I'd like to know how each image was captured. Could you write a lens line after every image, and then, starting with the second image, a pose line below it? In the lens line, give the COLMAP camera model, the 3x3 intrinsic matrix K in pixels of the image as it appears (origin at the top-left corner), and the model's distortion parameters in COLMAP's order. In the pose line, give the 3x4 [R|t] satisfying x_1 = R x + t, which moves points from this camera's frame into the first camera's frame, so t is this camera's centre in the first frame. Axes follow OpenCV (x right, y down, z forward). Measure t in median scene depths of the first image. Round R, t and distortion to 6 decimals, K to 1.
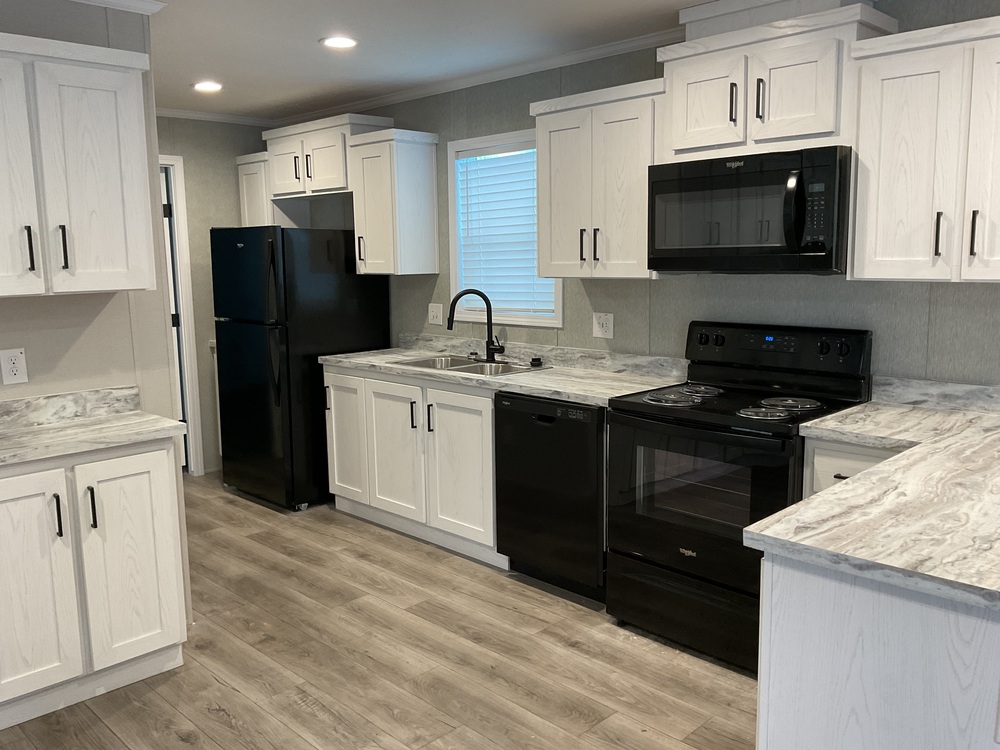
lens RADIAL K [[830.8, 0, 498.0], [0, 830.8, 369.3], [0, 0, 1]] dist [0.079269, -0.144751]
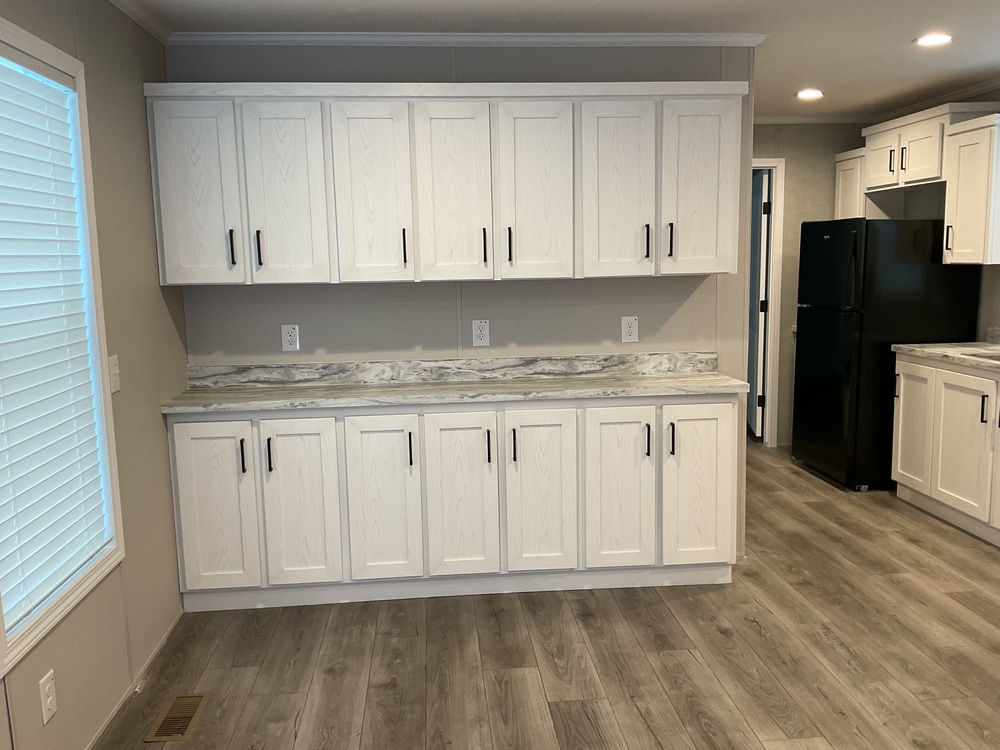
lens RADIAL K [[830.8, 0, 495.7], [0, 830.8, 370.9], [0, 0, 1]] dist [0.079269, -0.144751]
pose [[0.765858, 0.086215, -0.637204, 0.103900], [-0.082356, 0.995961, 0.035771, 0.029378], [0.637714, 0.025082, 0.769865, -0.149019]]
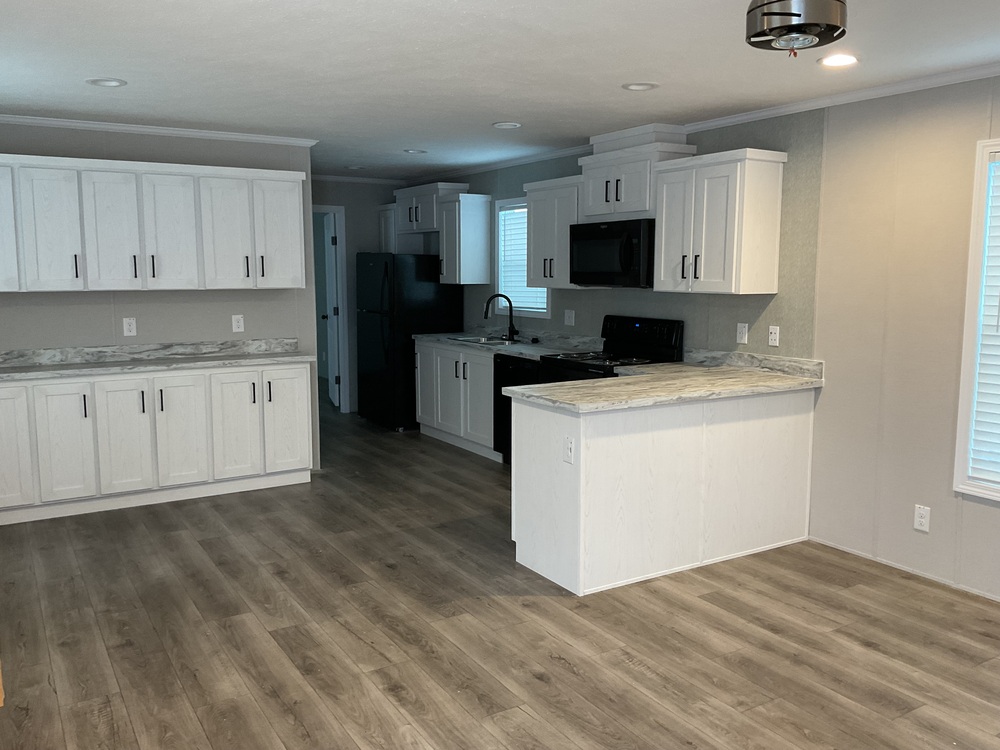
lens RADIAL K [[830.8, 0, 503.0], [0, 830.8, 372.7], [0, 0, 1]] dist [0.079269, -0.144751]
pose [[0.974709, 0.044314, -0.219039, 0.443243], [-0.047028, 0.998868, -0.007193, 0.088279], [0.218472, 0.017313, 0.975690, -0.743650]]
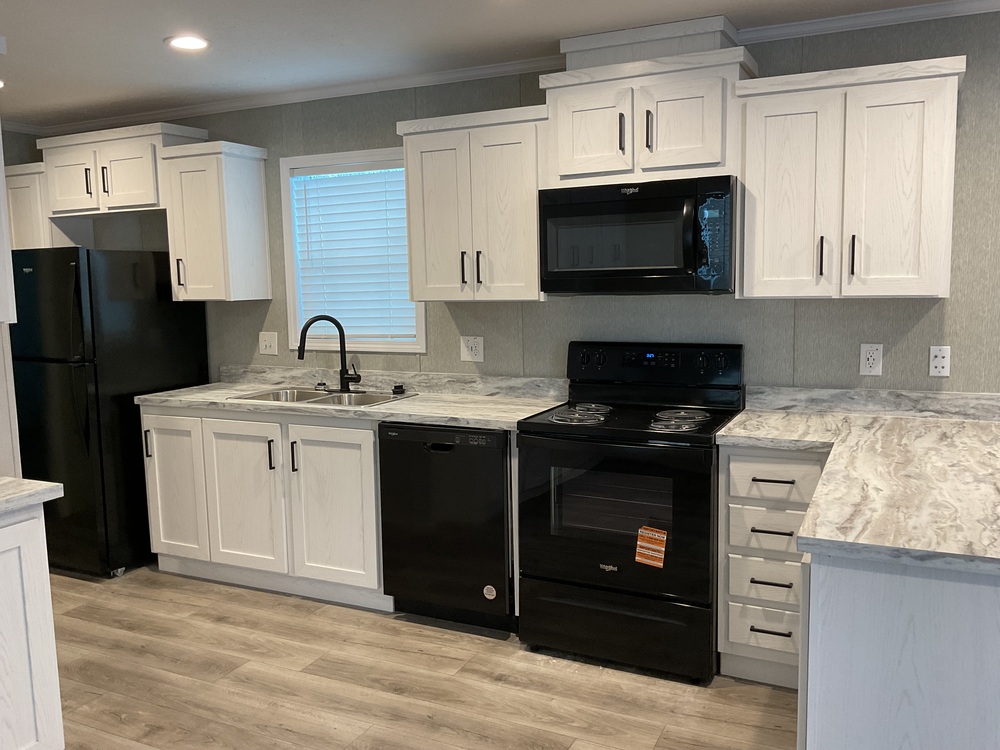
lens RADIAL K [[830.8, 0, 498.1], [0, 830.8, 369.8], [0, 0, 1]] dist [0.079269, -0.144751]
pose [[0.943876, -0.042244, 0.327588, -0.208450], [0.052348, 0.998385, -0.022085, -0.005696], [-0.326126, 0.037995, 0.944562, 0.070681]]
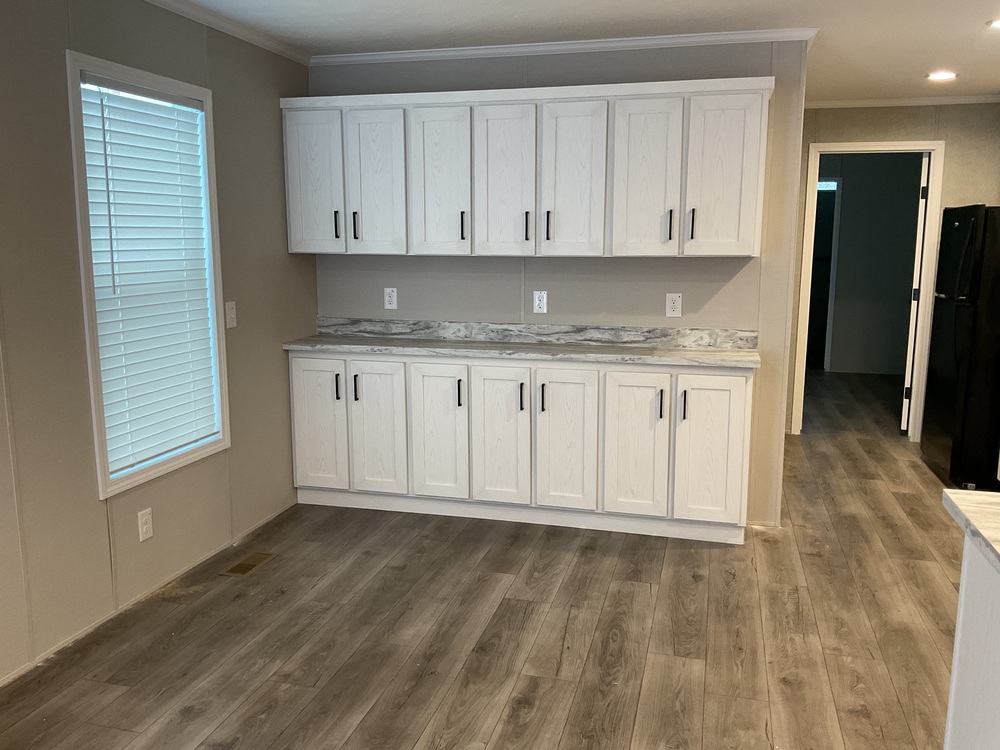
lens RADIAL K [[830.8, 0, 495.1], [0, 830.8, 372.8], [0, 0, 1]] dist [0.079269, -0.144751]
pose [[0.500235, 0.153601, -0.852157, 0.475213], [-0.132611, 0.986121, 0.099902, 0.008028], [0.855675, 0.063032, 0.513661, -0.018714]]
